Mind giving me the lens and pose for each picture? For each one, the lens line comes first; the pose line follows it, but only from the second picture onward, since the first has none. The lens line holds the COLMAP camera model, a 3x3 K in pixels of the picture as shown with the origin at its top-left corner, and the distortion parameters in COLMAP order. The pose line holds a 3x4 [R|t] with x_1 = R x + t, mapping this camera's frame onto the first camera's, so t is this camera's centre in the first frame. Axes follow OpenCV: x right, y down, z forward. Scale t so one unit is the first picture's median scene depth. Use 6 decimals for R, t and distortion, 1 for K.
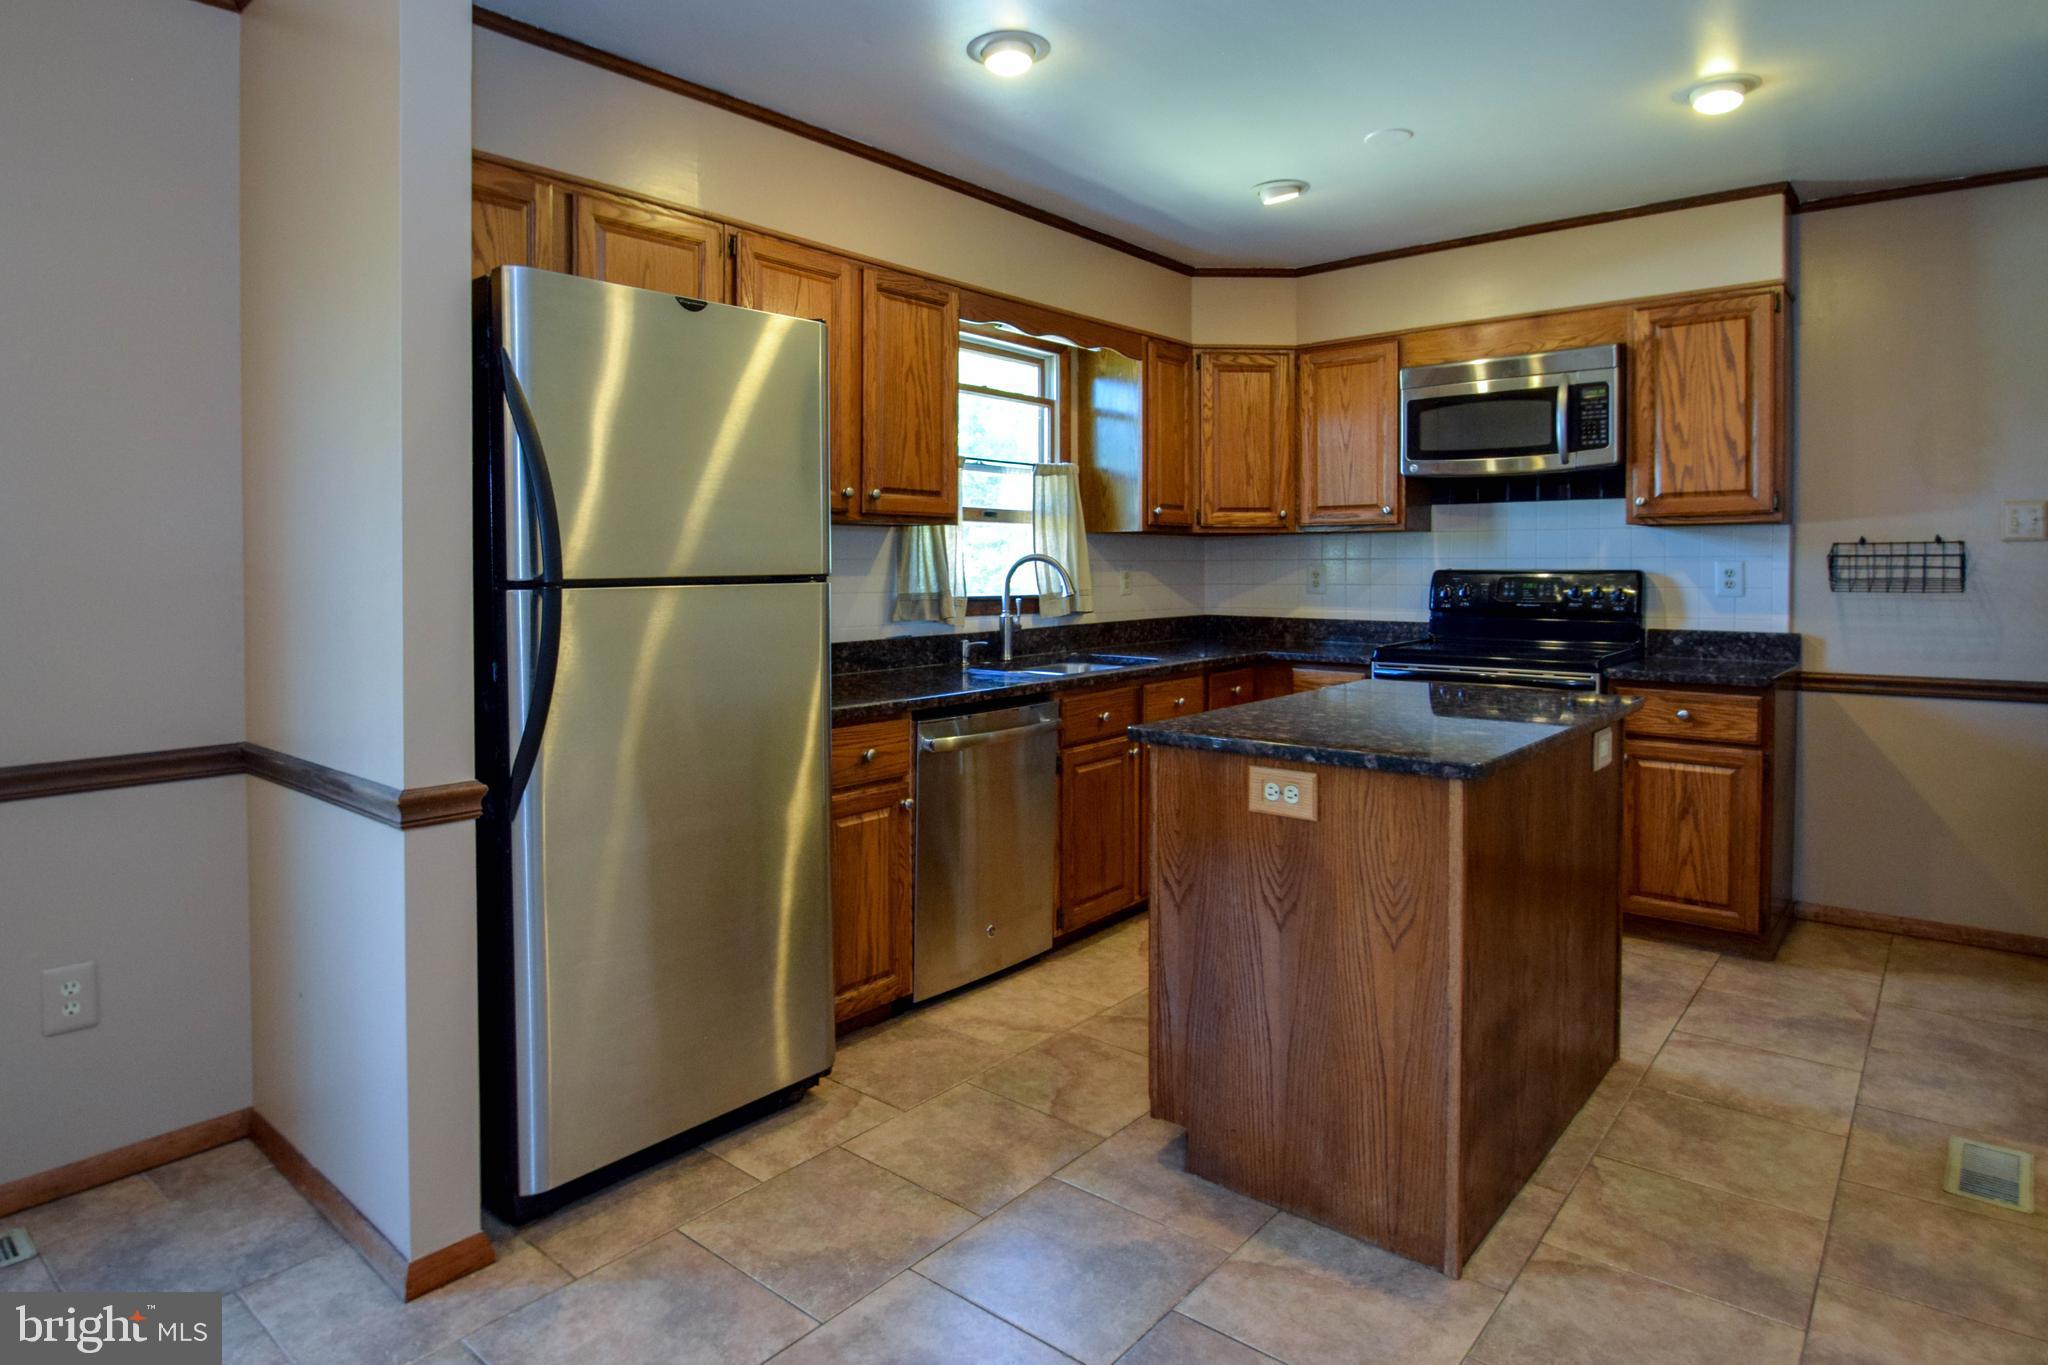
lens RADIAL K [[1156.4, 0, 969.2], [0, 1156.4, 581.7], [0, 0, 1]] dist [-0.006399, -0.000445]
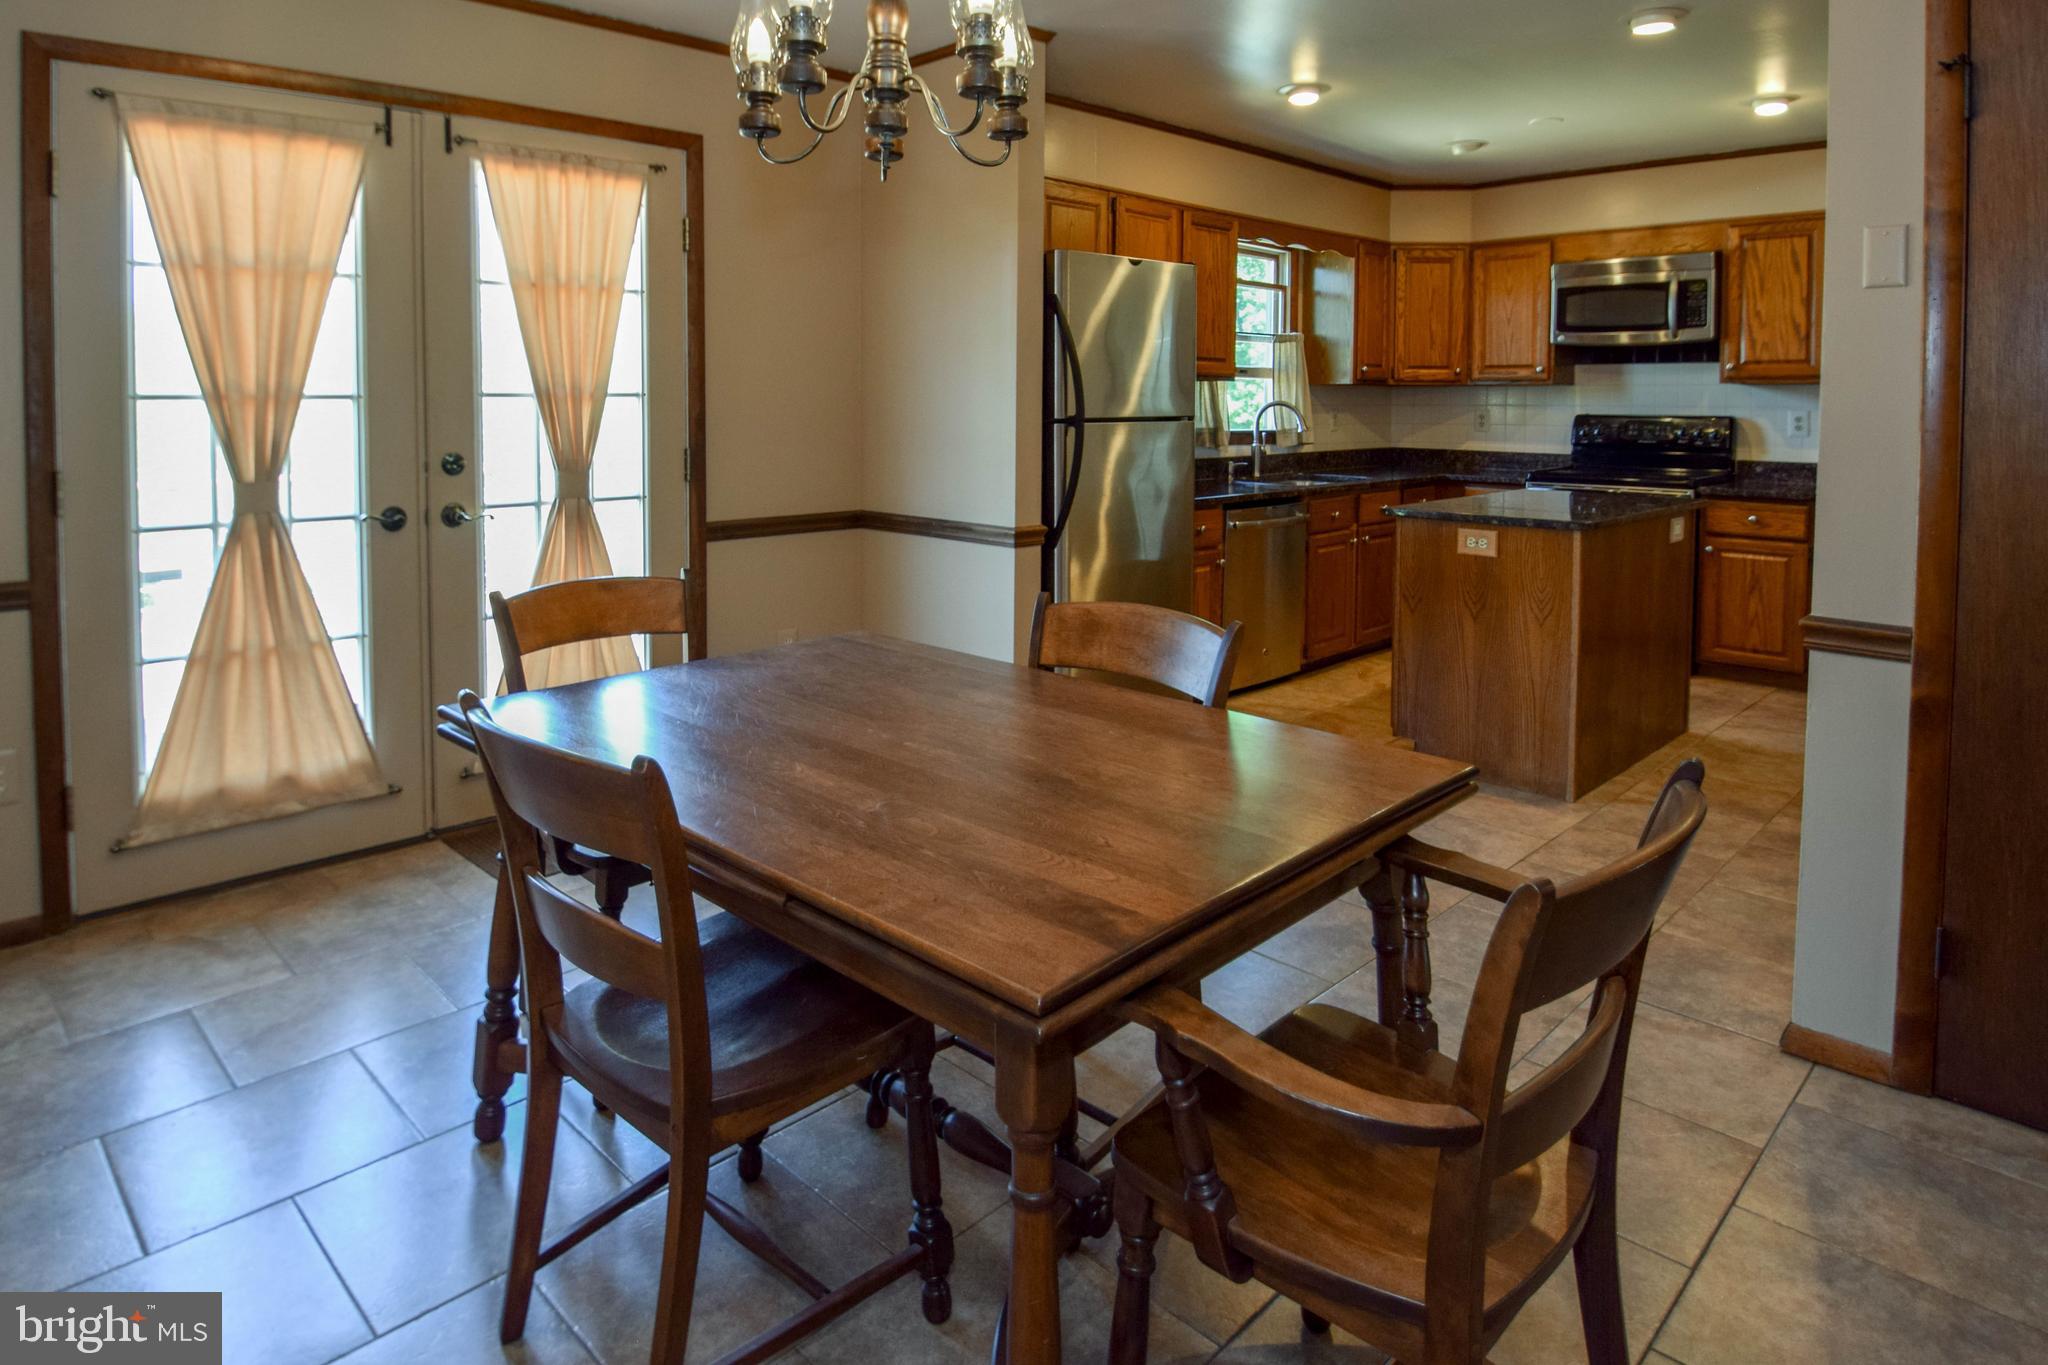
lens RADIAL K [[1191.6, 0, 1011.1], [0, 1191.6, 441.1], [0, 0, 1]] dist [0.000354, -0.000605]
pose [[0.997683, 0.010538, -0.067210, -0.170199], [-0.009154, 0.999740, 0.020872, -0.002548], [0.067412, -0.020209, 0.997521, -0.459614]]
